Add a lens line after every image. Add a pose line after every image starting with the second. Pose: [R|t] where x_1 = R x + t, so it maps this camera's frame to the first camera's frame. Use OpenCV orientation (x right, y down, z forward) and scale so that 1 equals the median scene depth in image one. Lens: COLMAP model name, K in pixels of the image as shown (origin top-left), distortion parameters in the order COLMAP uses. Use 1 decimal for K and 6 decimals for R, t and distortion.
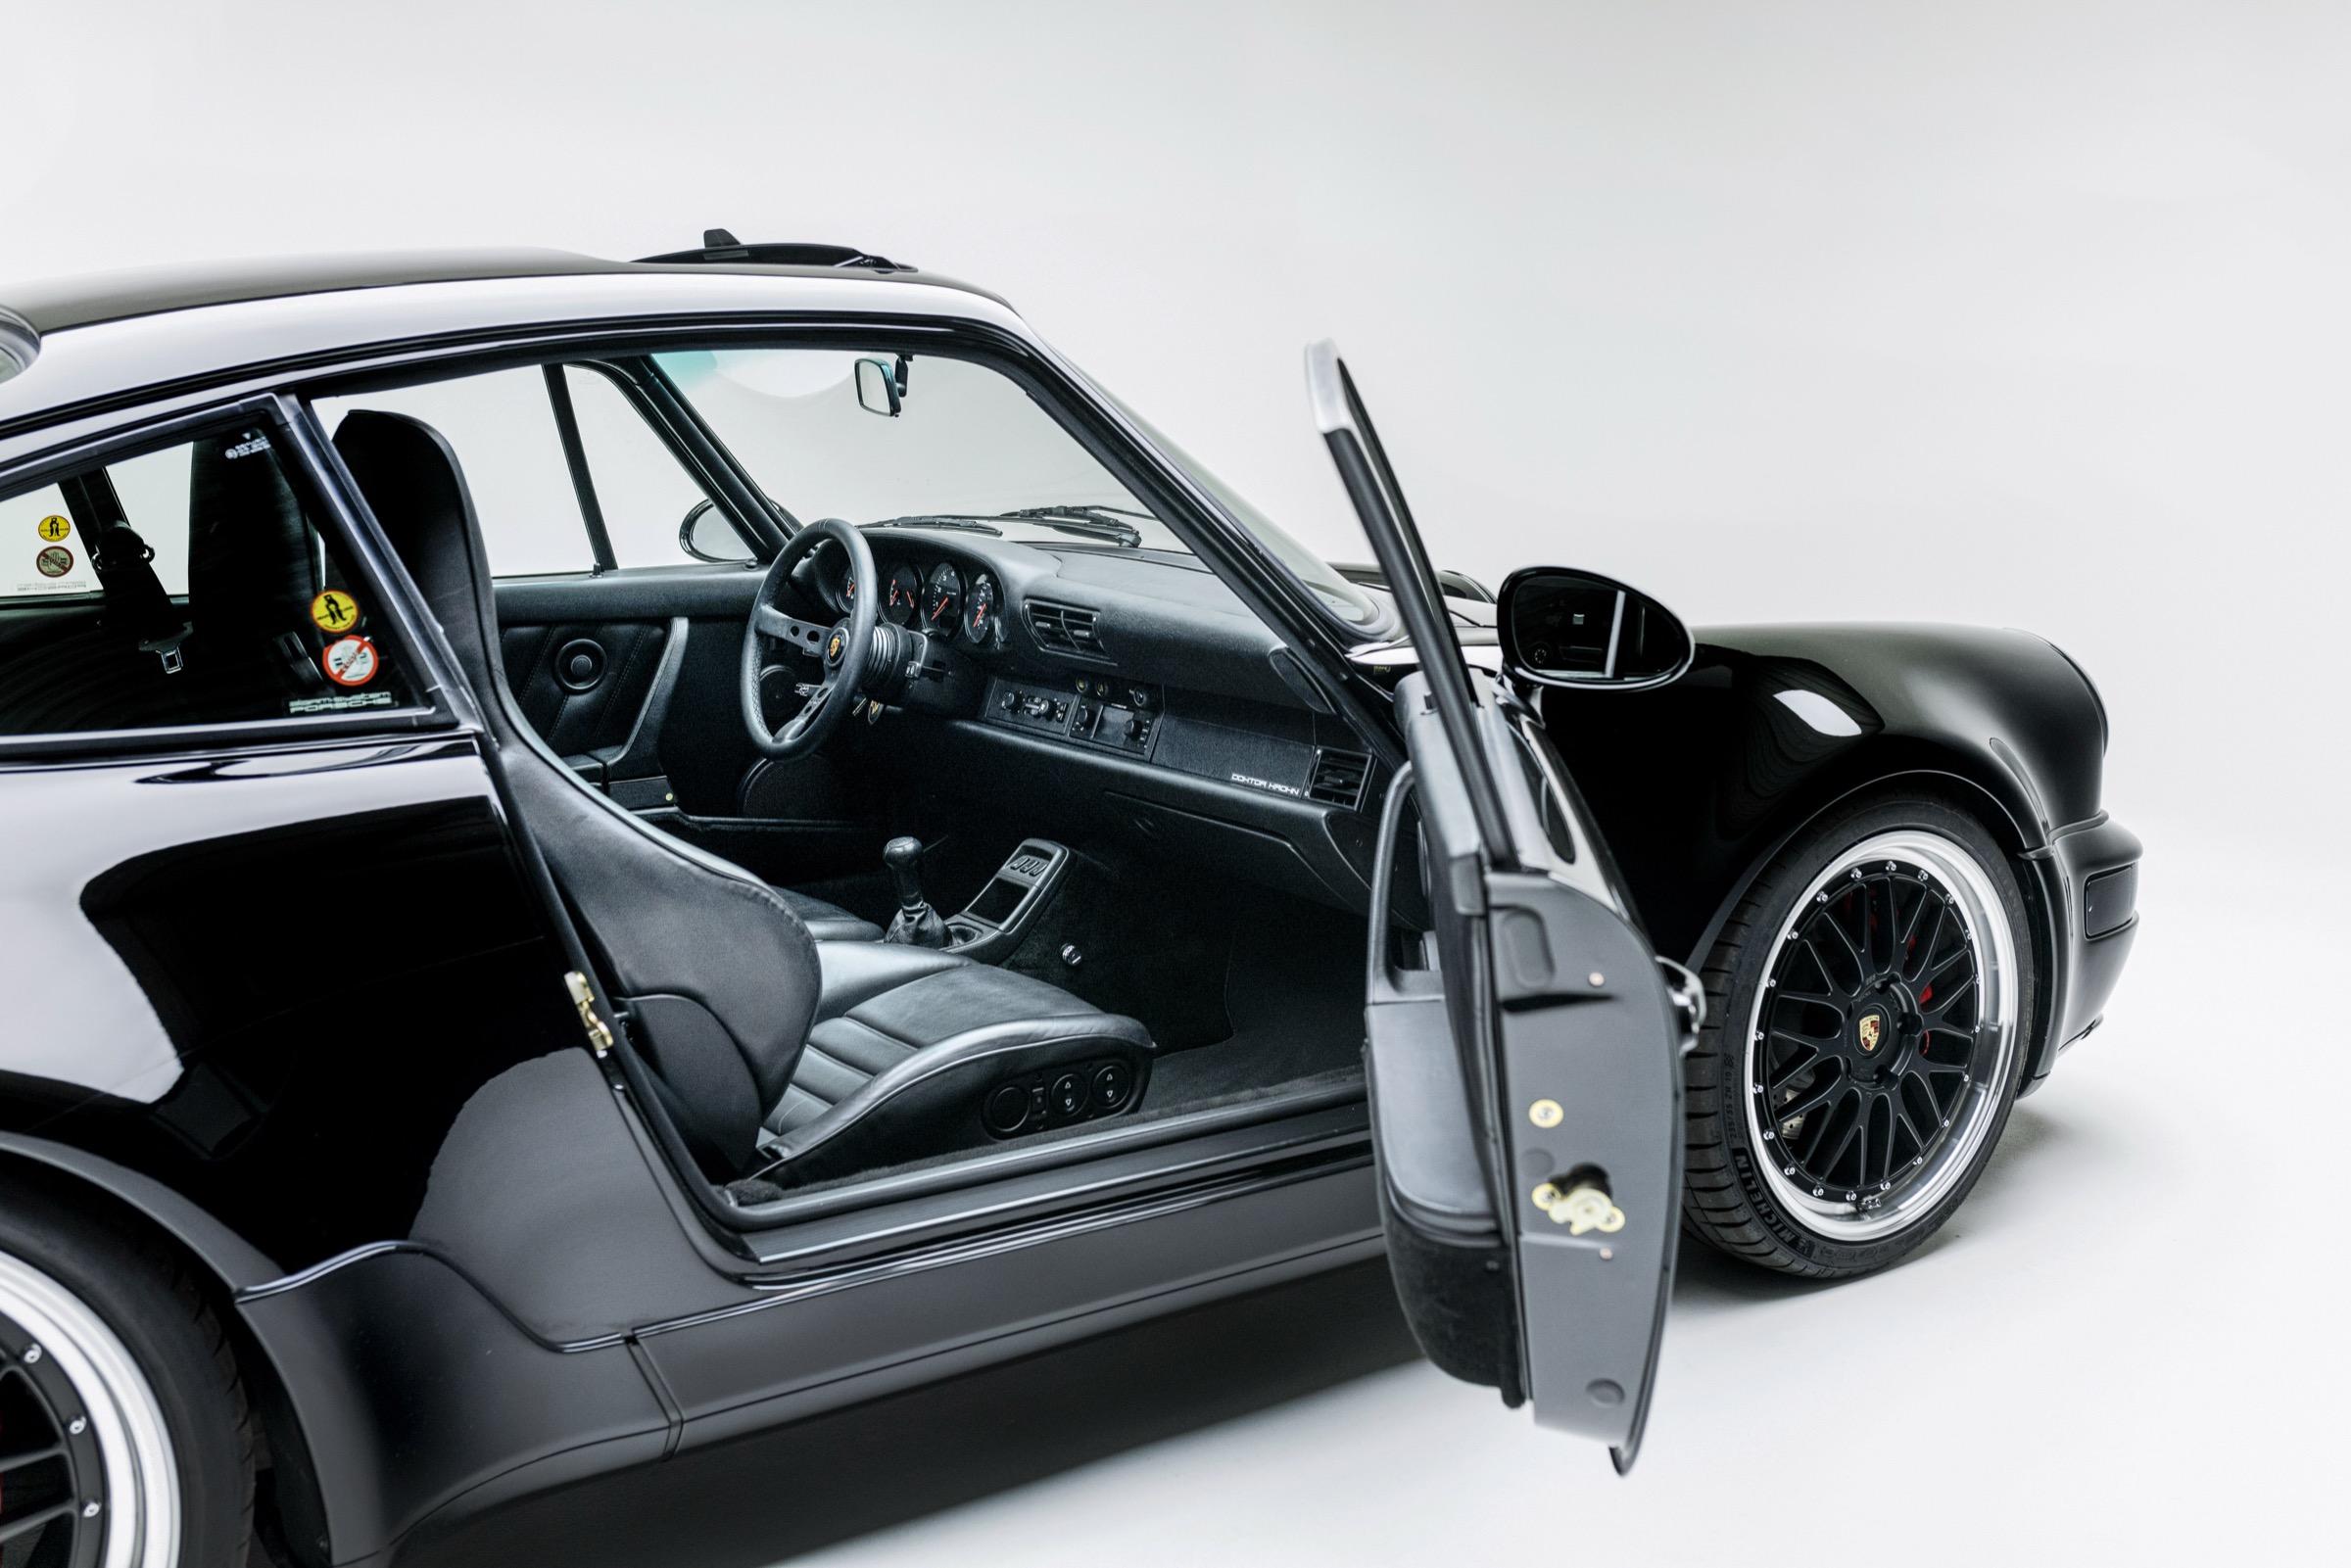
lens RADIAL K [[2304.7, 0, 1179.1], [0, 2304.7, 779.1], [0, 0, 1]] dist [0.009467, 0.000000]
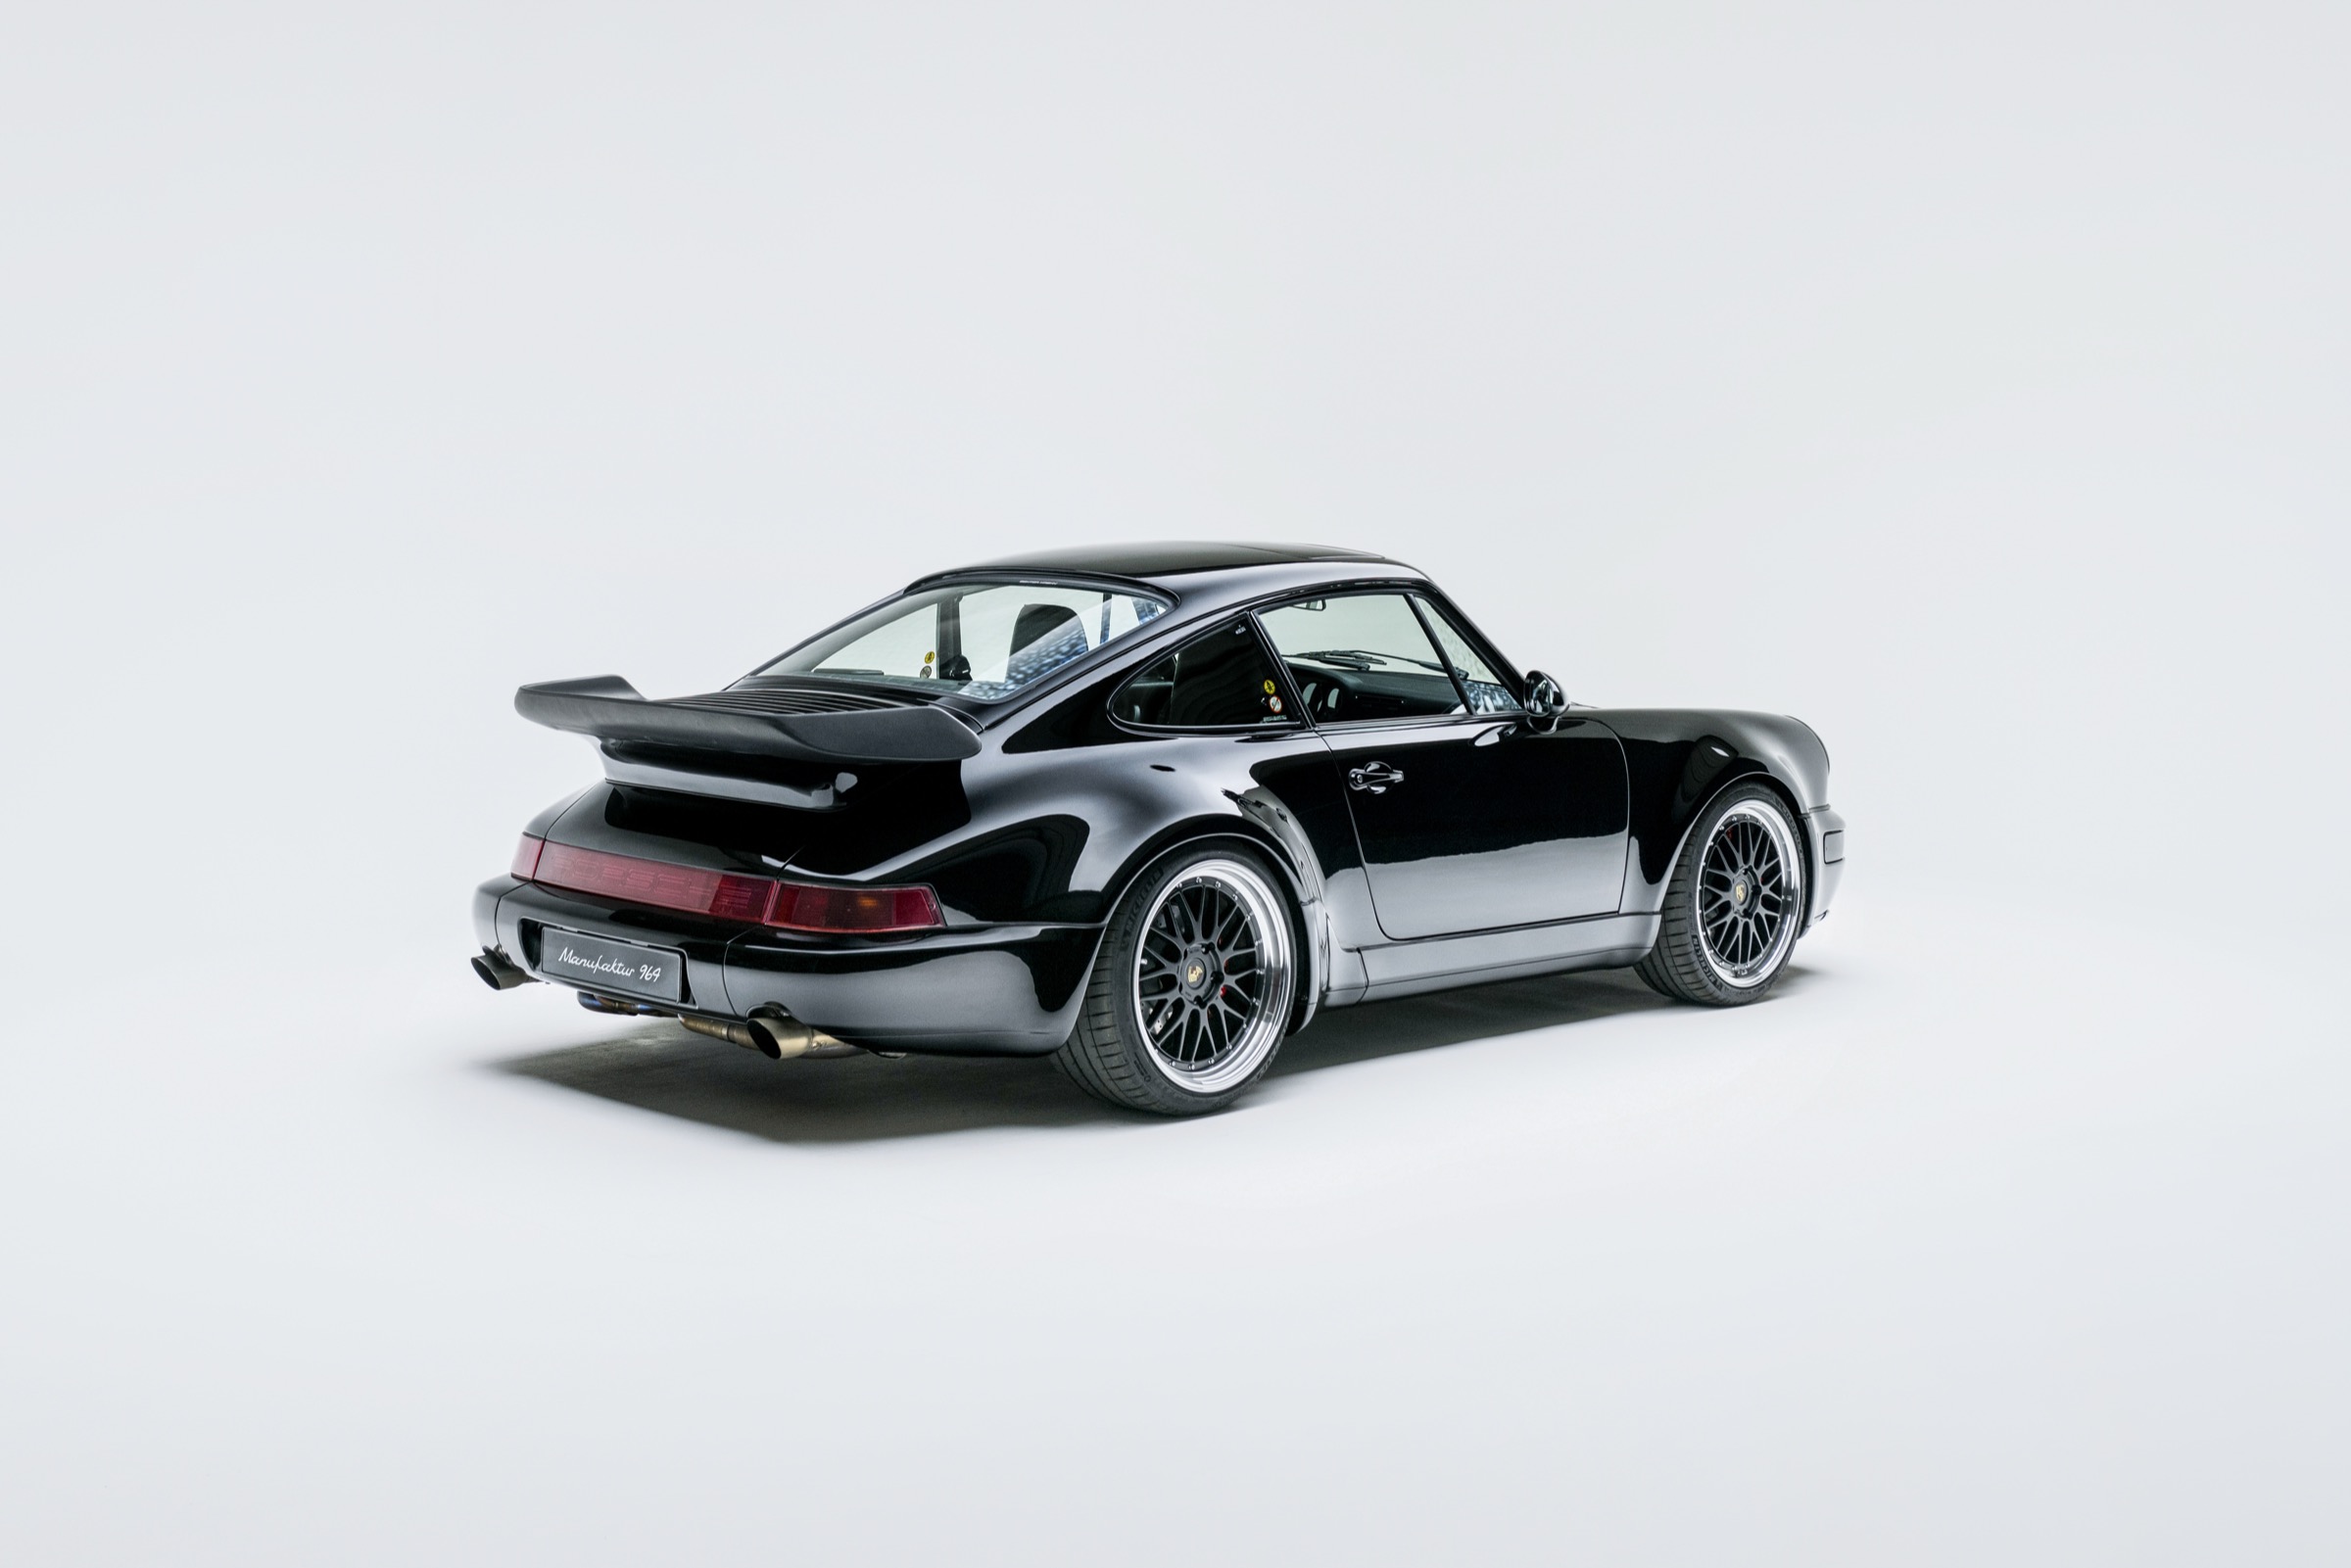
lens RADIAL K [[2304.7, 0, 1170.5], [0, 2304.7, 785.2], [0, 0, 1]] dist [0.009467, 0.000000]
pose [[0.988726, -0.008473, 0.149499, -0.781992], [0.019909, 0.996972, -0.075164, 0.221758], [-0.148409, 0.077293, 0.985901, -1.516121]]
